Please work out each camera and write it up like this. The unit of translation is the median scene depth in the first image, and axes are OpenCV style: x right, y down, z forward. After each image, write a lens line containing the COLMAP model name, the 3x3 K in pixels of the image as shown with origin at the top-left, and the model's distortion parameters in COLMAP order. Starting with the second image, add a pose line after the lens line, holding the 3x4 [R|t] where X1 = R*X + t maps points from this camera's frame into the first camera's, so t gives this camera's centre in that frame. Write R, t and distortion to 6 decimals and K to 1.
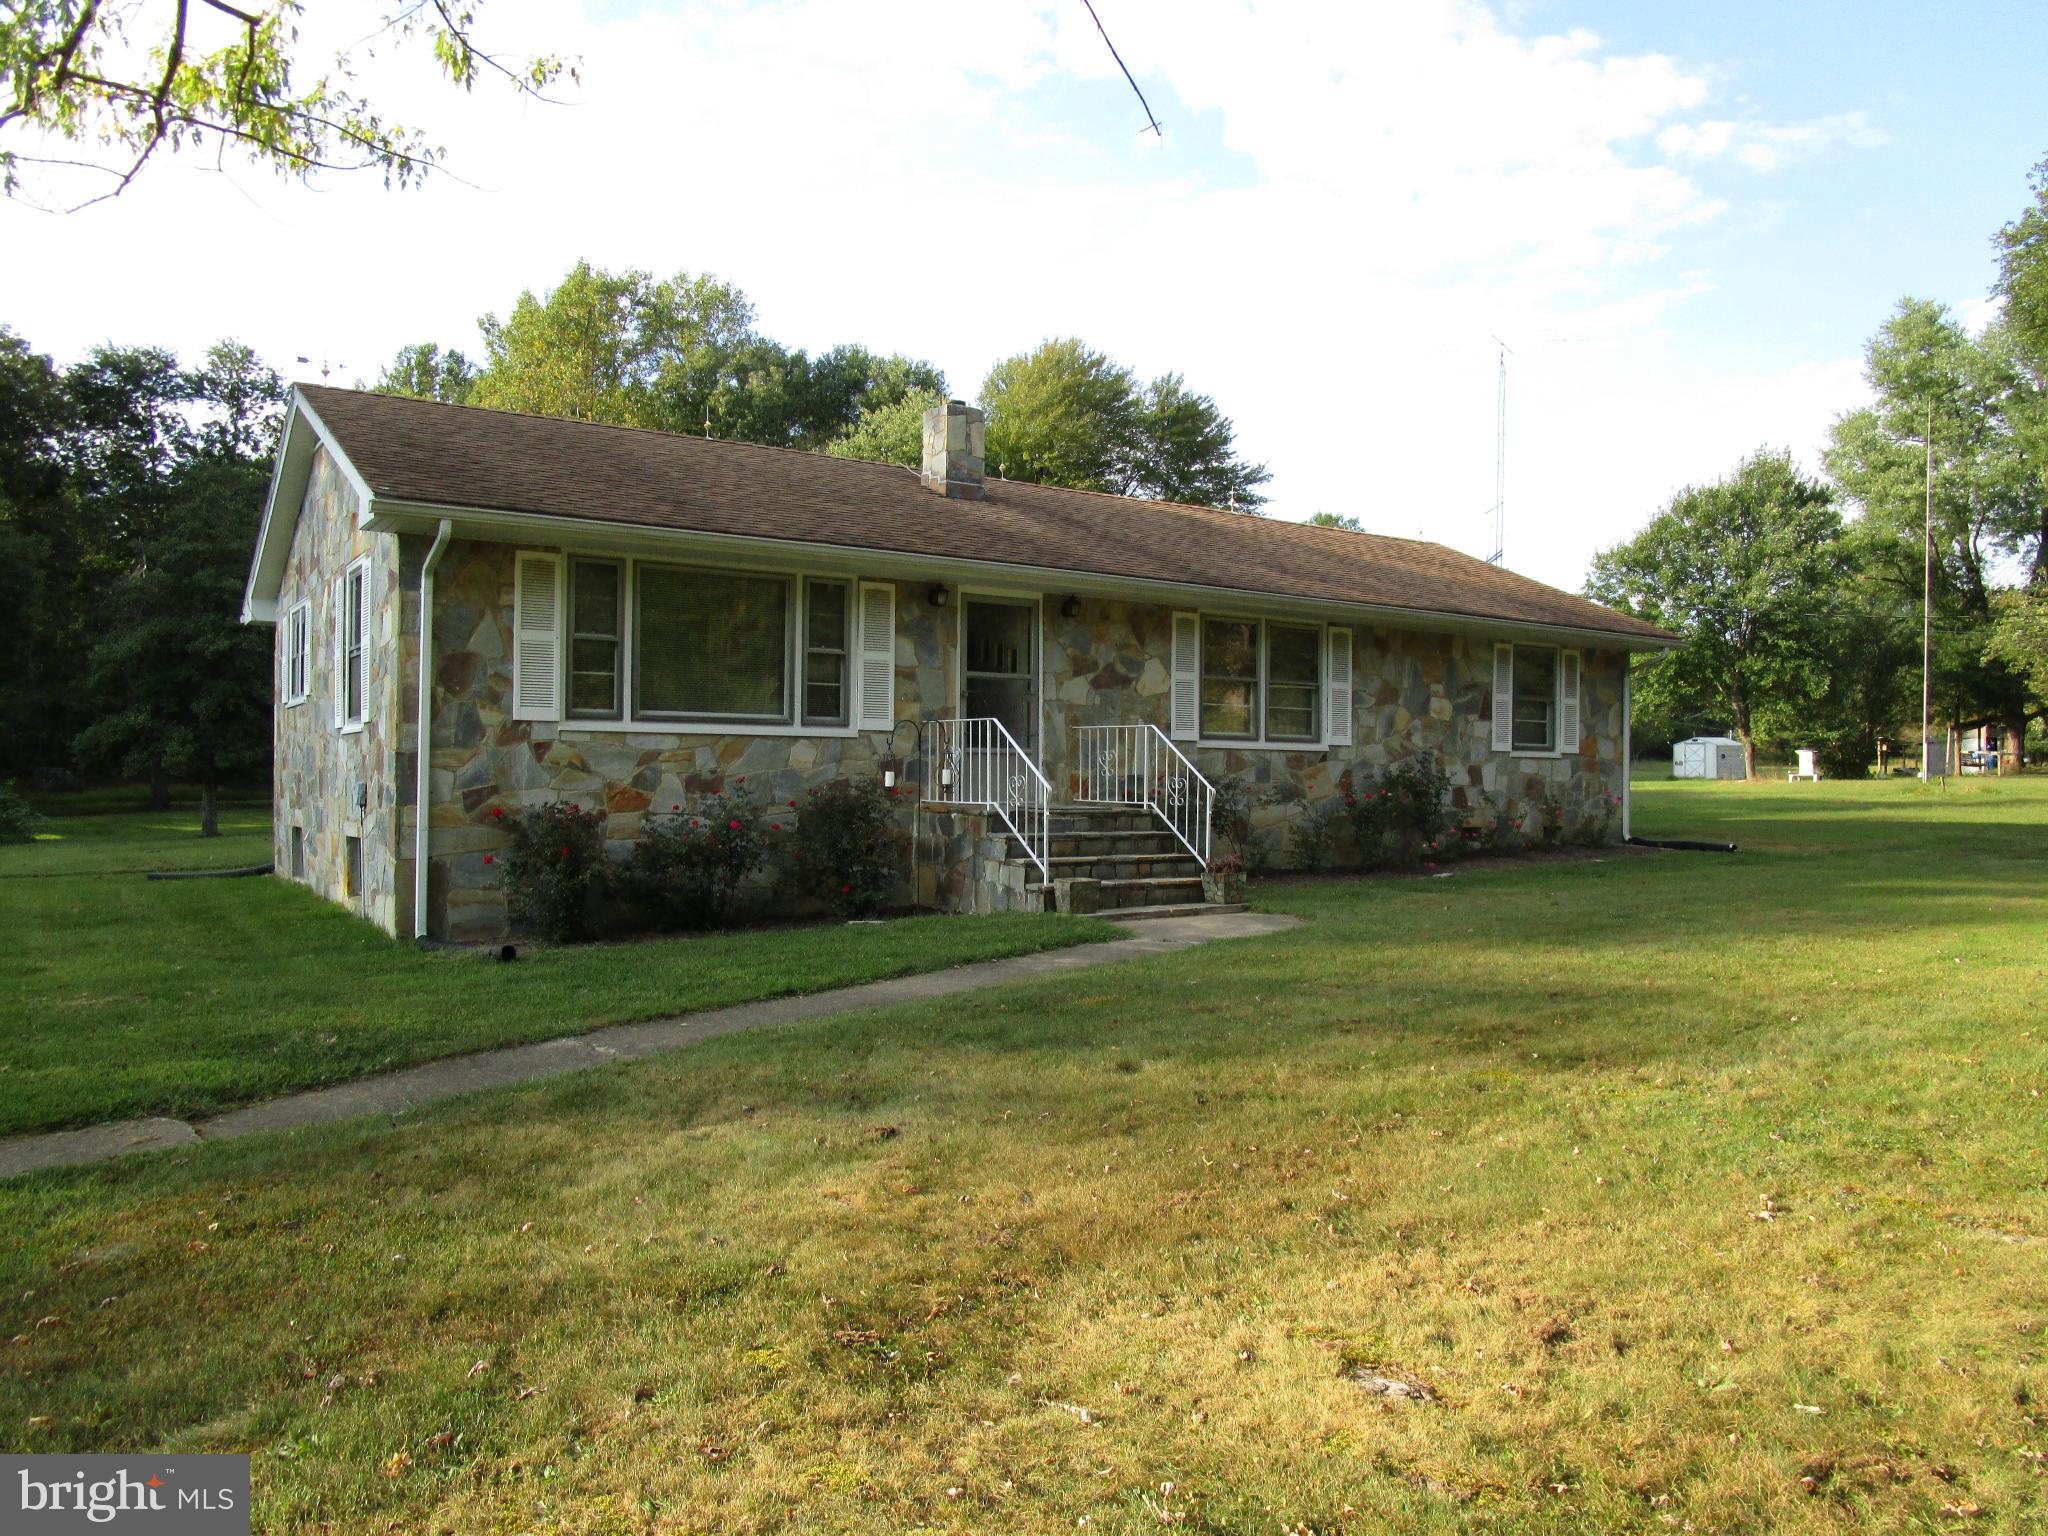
lens RADIAL K [[1456.2, 0, 1024.3], [0, 1456.2, 771.6], [0, 0, 1]] dist [-0.033523, 0.017187]
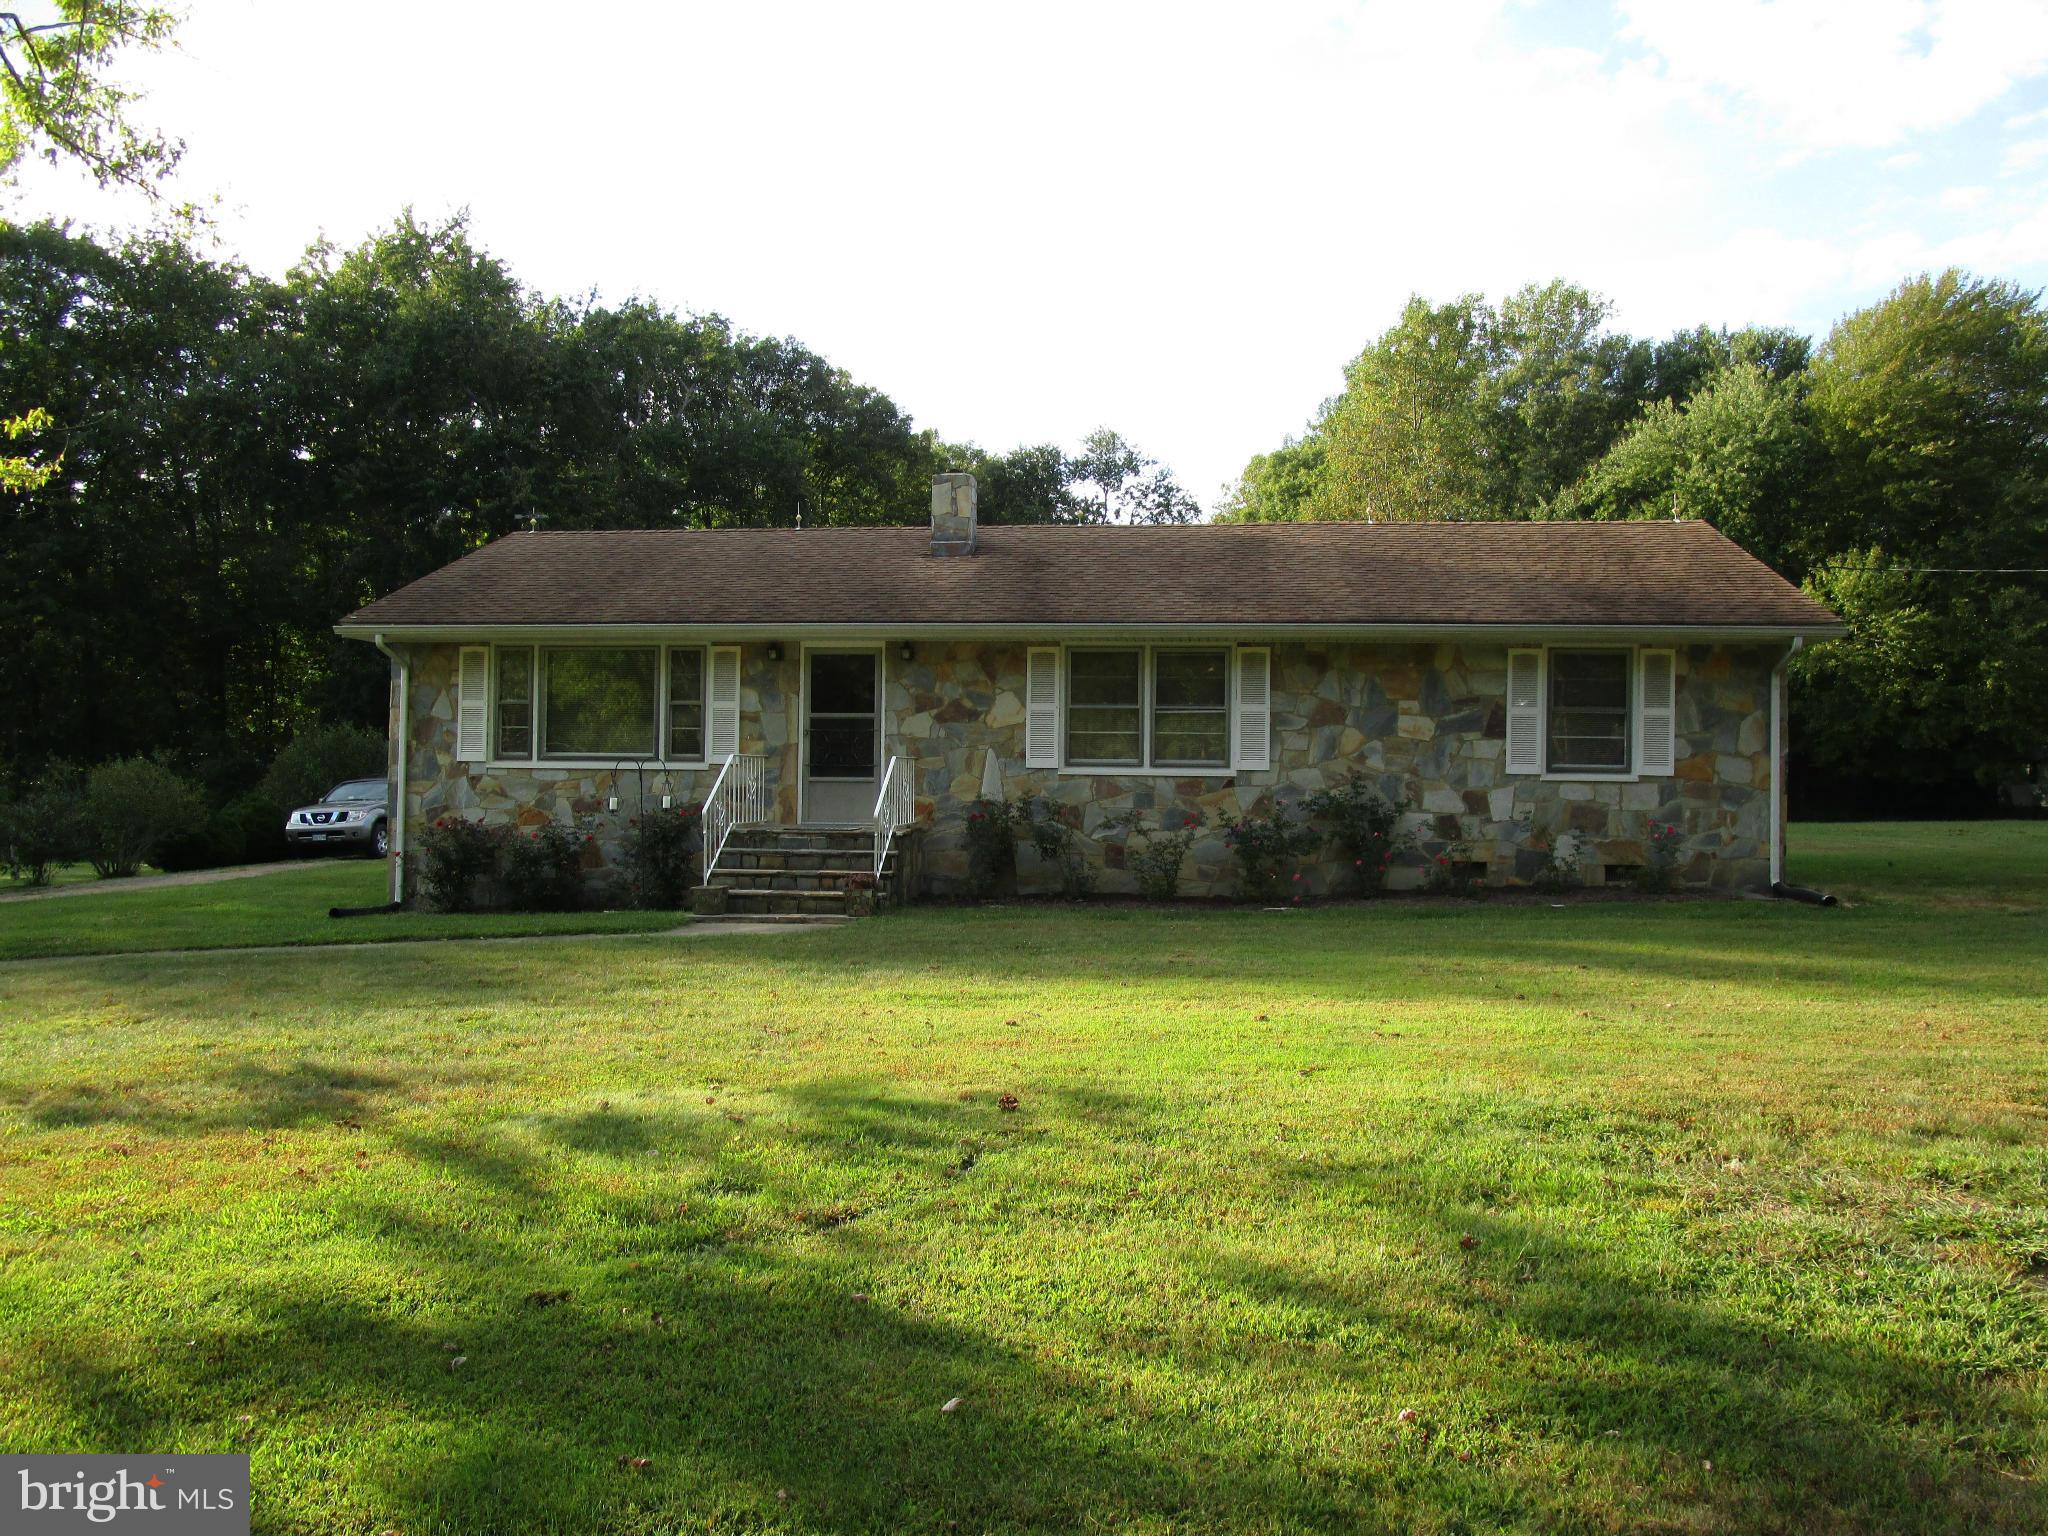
lens RADIAL K [[1456.2, 0, 1026.0], [0, 1456.2, 766.6], [0, 0, 1]] dist [-0.033523, 0.017187]
pose [[0.757387, -0.007880, -0.652918, 0.783709], [-0.000741, 0.999916, -0.012928, -0.008504], [0.652965, 0.010275, 0.757318, 0.188884]]
